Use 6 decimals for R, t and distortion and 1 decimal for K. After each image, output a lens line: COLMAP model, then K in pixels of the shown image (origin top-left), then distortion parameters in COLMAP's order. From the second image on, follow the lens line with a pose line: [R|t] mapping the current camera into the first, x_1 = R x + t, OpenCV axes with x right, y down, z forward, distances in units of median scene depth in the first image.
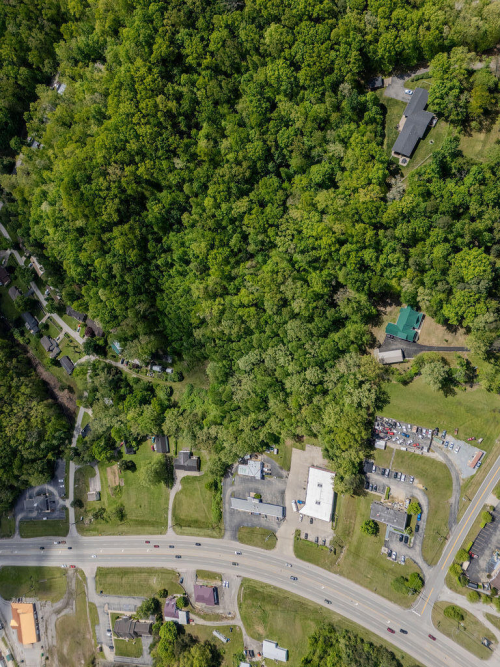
lens RADIAL K [[486.5, 0, 250.0], [0, 486.5, 333.5], [0, 0, 1]] dist [0.074847, -0.063620]
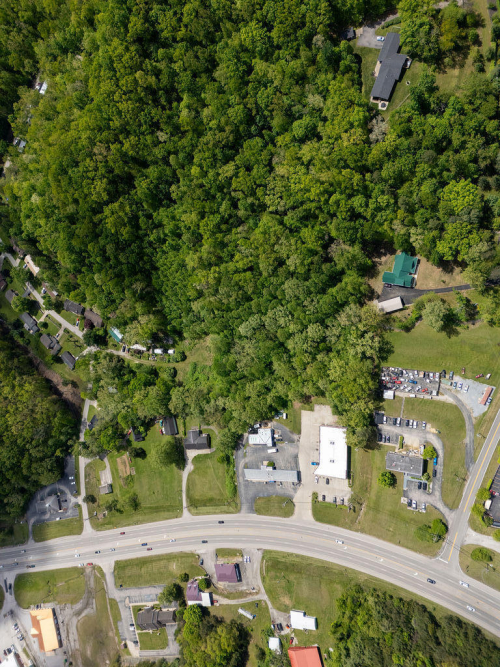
lens RADIAL K [[486.5, 0, 250.0], [0, 486.5, 333.5], [0, 0, 1]] dist [0.074847, -0.063620]
pose [[0.995824, -0.091239, 0.003205, -0.005825], [0.091289, 0.994760, -0.046032, 0.117643], [0.001012, 0.046132, 0.998935, 0.003433]]
